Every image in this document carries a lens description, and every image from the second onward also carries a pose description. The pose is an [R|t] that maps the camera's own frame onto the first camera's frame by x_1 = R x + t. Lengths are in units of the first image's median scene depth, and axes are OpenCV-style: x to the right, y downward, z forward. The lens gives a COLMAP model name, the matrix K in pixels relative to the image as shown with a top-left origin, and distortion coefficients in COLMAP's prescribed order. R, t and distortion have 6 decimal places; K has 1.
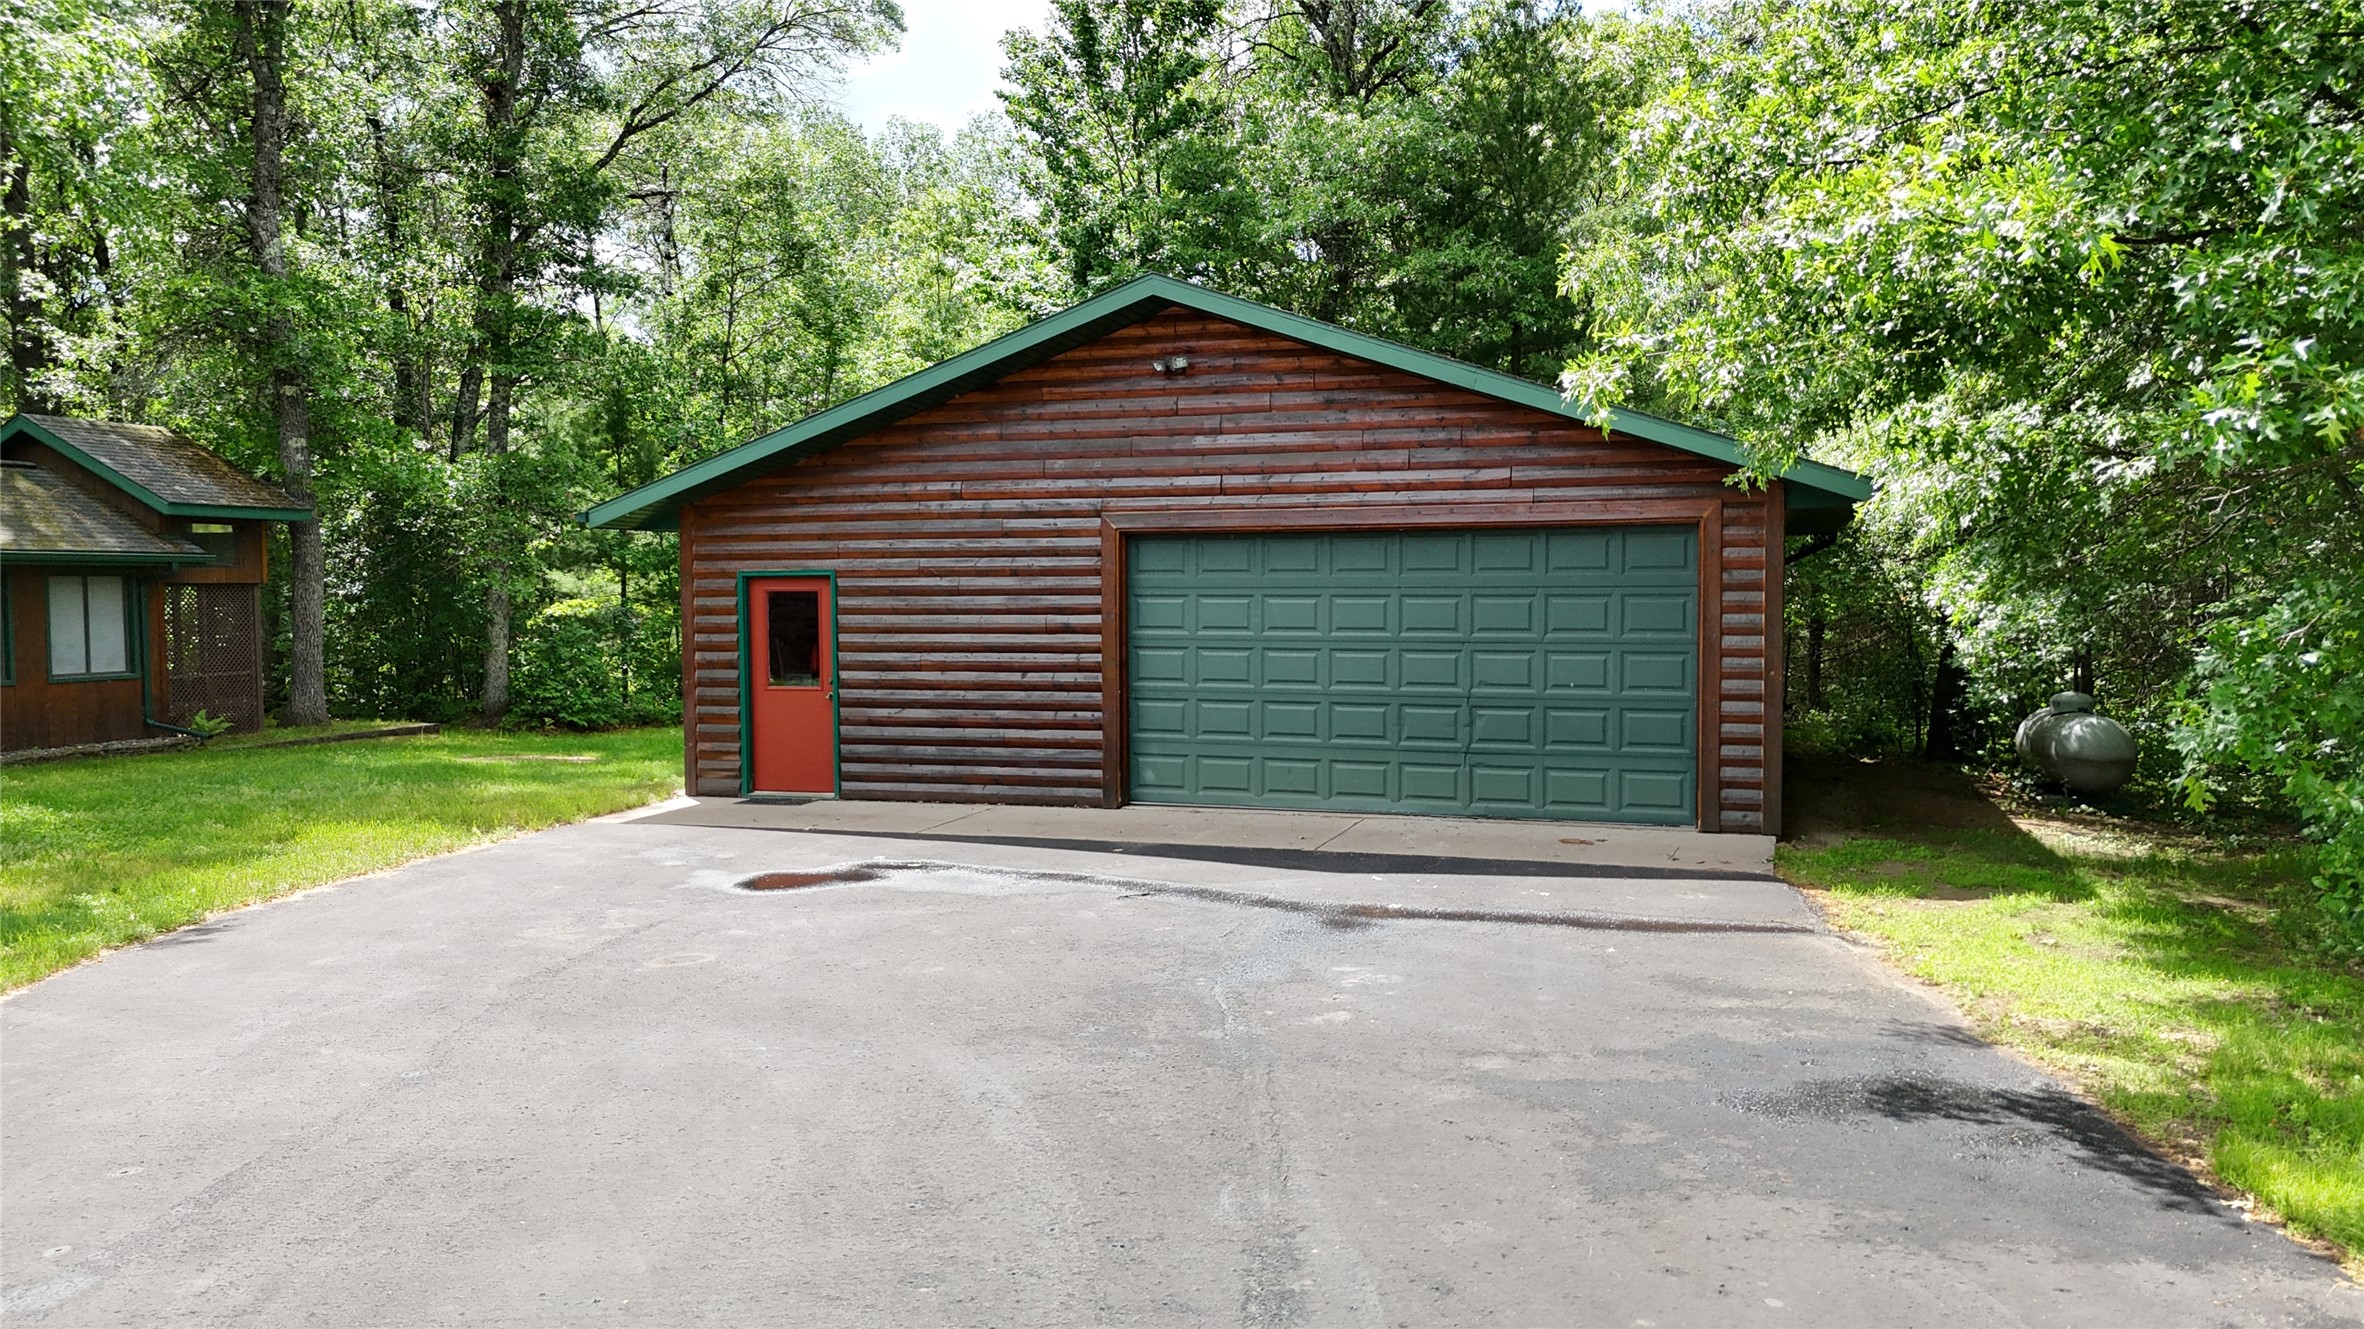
lens RADIAL K [[1738.2, 0, 1182.0], [0, 1738.2, 664.5], [0, 0, 1]] dist [0.052486, -0.011016]
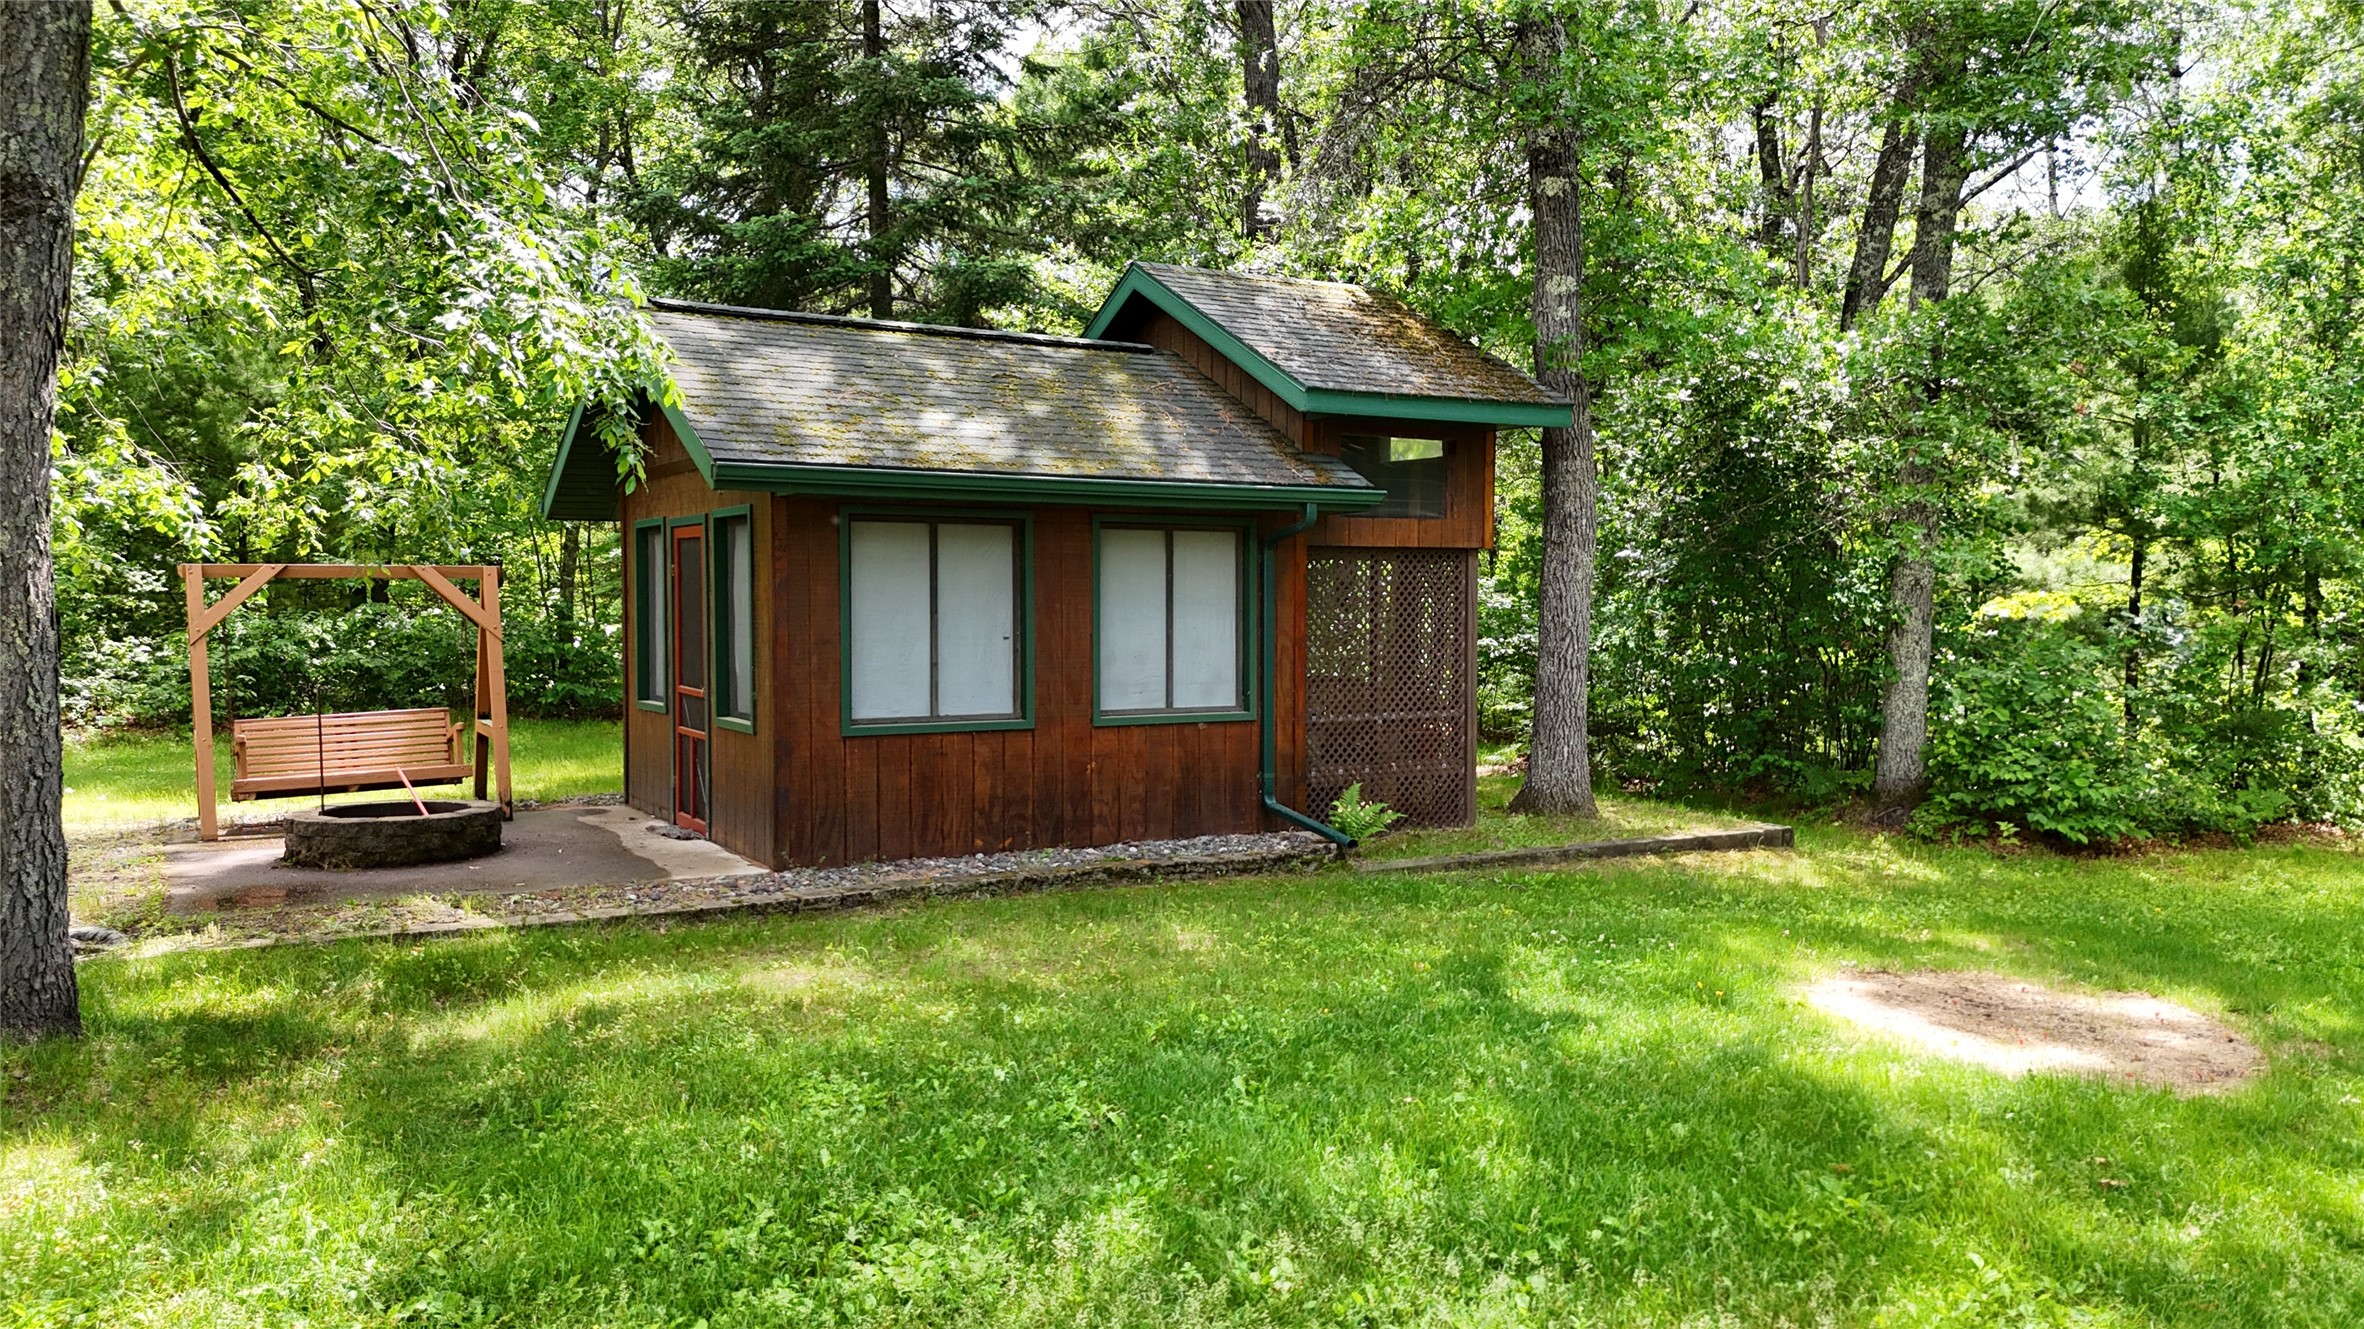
lens RADIAL K [[1738.2, 0, 1182.0], [0, 1738.2, 664.5], [0, 0, 1]] dist [0.052486, -0.011016]
pose [[0.733742, 0.038489, -0.678337, -0.195037], [-0.038733, 0.999140, 0.014795, -0.012804], [0.678323, 0.015419, 0.734602, 0.468002]]
